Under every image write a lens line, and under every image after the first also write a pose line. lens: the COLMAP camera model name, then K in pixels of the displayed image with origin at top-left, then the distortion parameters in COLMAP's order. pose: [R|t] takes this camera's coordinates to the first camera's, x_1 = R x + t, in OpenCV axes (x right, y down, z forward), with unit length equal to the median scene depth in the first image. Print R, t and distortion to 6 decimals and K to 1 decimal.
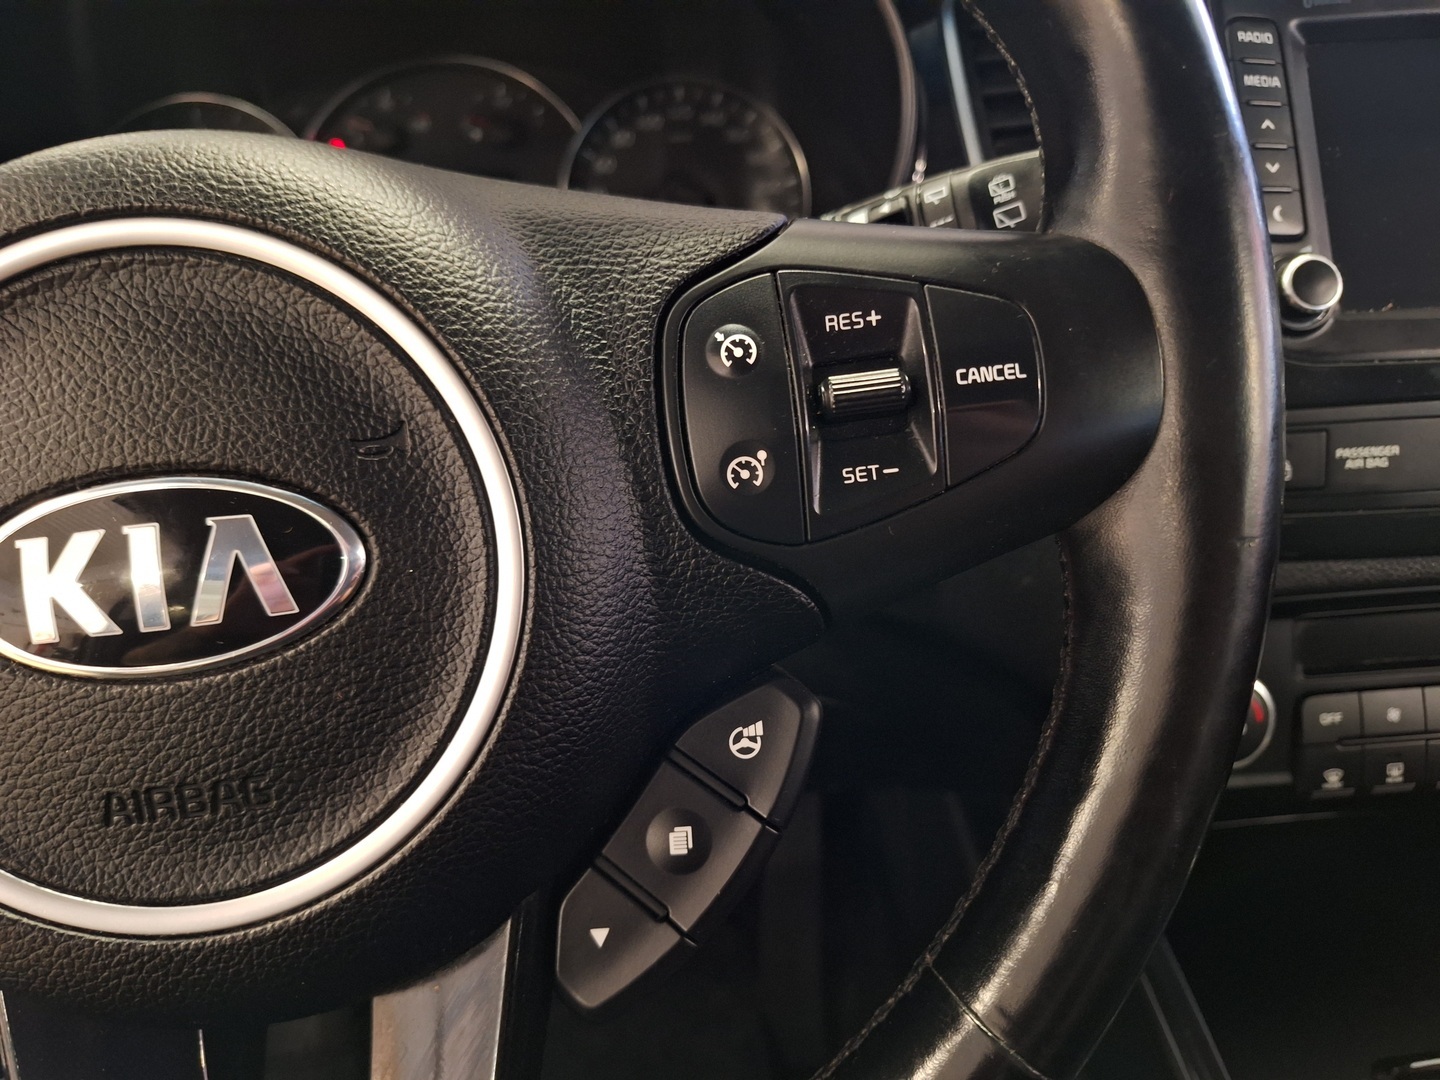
lens RADIAL K [[1049.0, 0, 714.5], [0, 1049.0, 541.6], [0, 0, 1]] dist [0.050526, -0.025764]
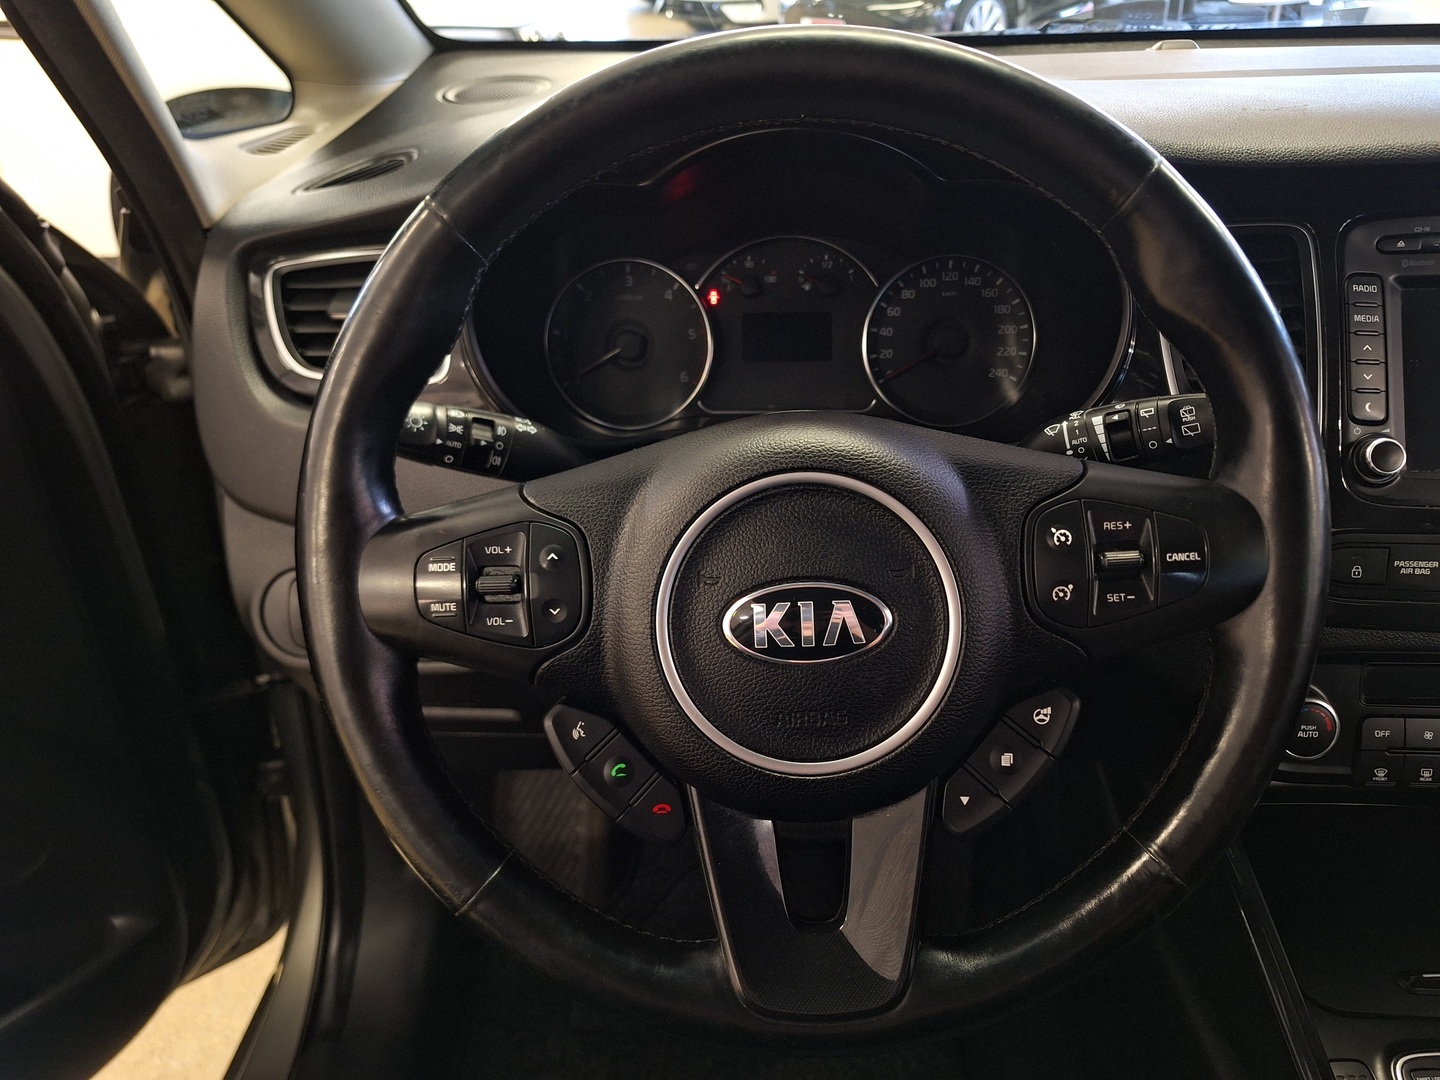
lens RADIAL K [[1049.0, 0, 717.9], [0, 1049.0, 545.7], [0, 0, 1]] dist [0.050526, -0.025764]
pose [[0.992623, 0.071570, -0.097861, -0.427297], [-0.067828, 0.996852, 0.041048, -0.187443], [0.100491, -0.034107, 0.994353, -1.126492]]
